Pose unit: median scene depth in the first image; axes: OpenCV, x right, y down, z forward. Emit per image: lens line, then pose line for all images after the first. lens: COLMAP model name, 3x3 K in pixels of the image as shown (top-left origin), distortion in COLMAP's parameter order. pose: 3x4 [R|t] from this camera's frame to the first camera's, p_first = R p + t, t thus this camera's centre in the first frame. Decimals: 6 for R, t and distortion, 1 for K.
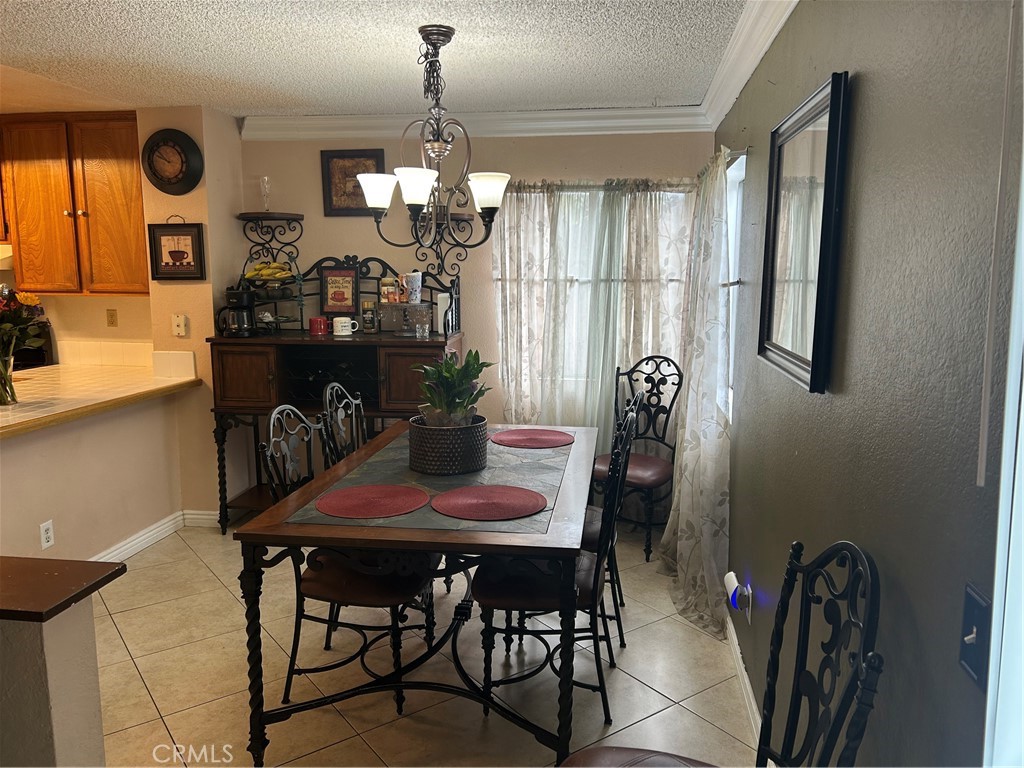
lens RADIAL K [[766.8, 0, 522.5], [0, 766.8, 391.7], [0, 0, 1]] dist [0.051302, -0.060086]
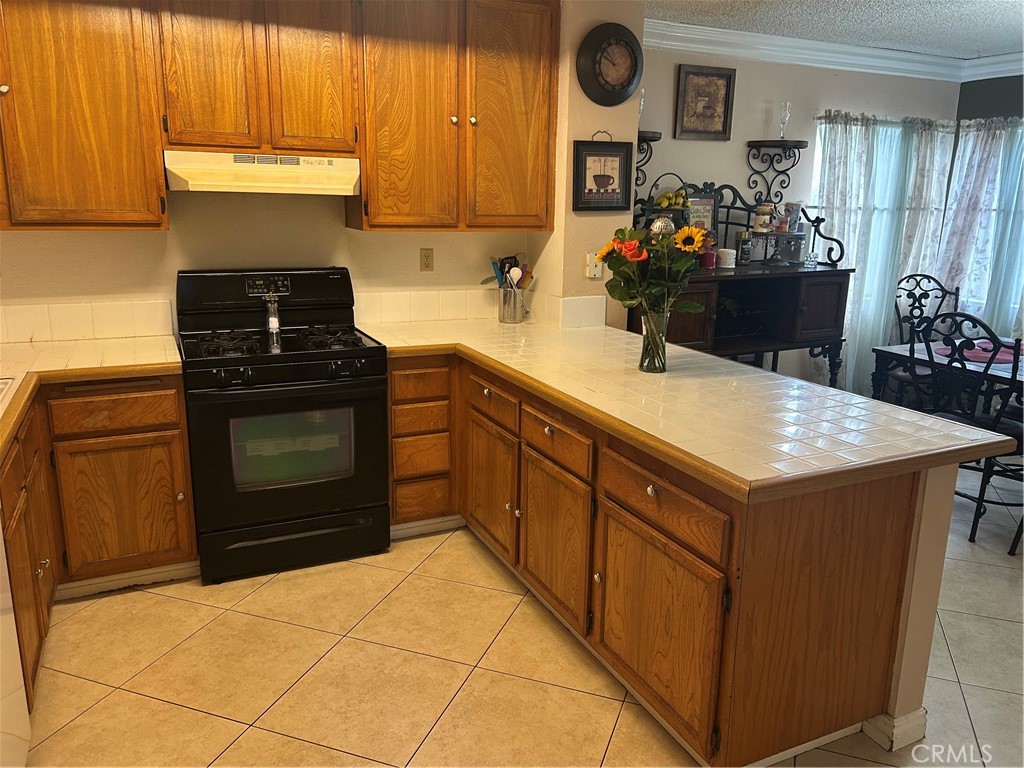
lens RADIAL K [[766.8, 0, 514.8], [0, 766.8, 376.0], [0, 0, 1]] dist [0.051302, -0.060086]
pose [[0.835388, -0.116198, 0.537238, -0.989250], [0.070631, 0.991990, 0.104726, -0.060072], [-0.545104, -0.049541, 0.836903, 0.342266]]
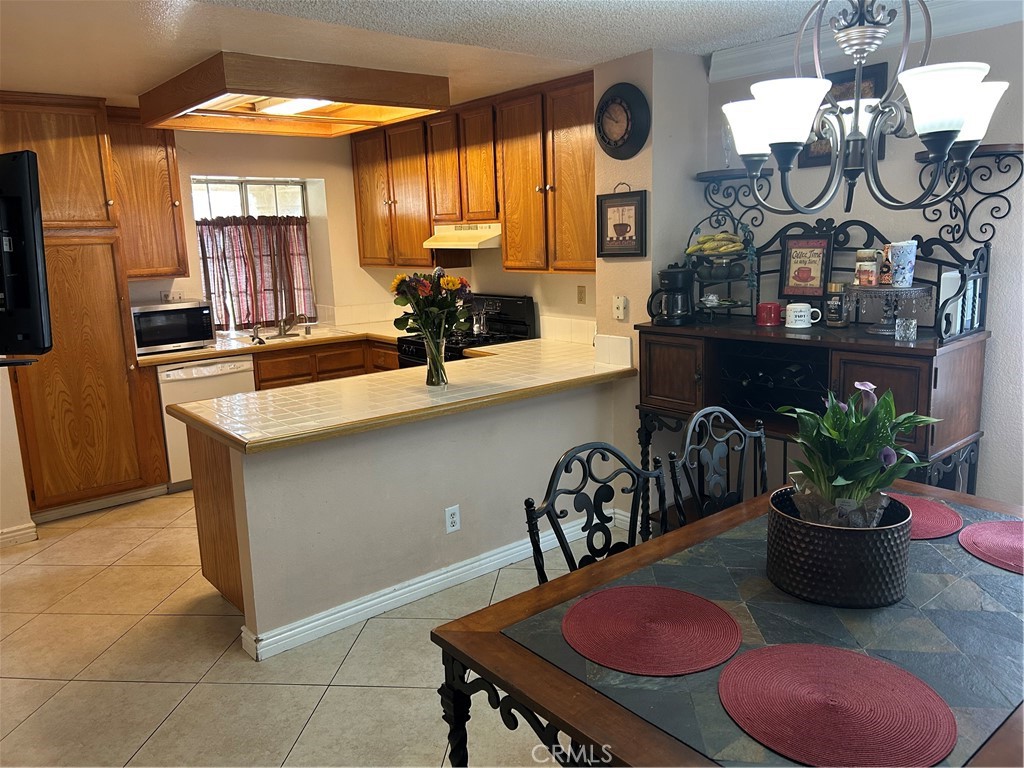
lens RADIAL K [[766.8, 0, 515.1], [0, 766.8, 381.0], [0, 0, 1]] dist [0.051302, -0.060086]
pose [[0.729310, 0.101507, -0.676611, 0.079076], [-0.071713, 0.994827, 0.071948, -0.056827], [0.680414, -0.003951, 0.732817, 0.267905]]
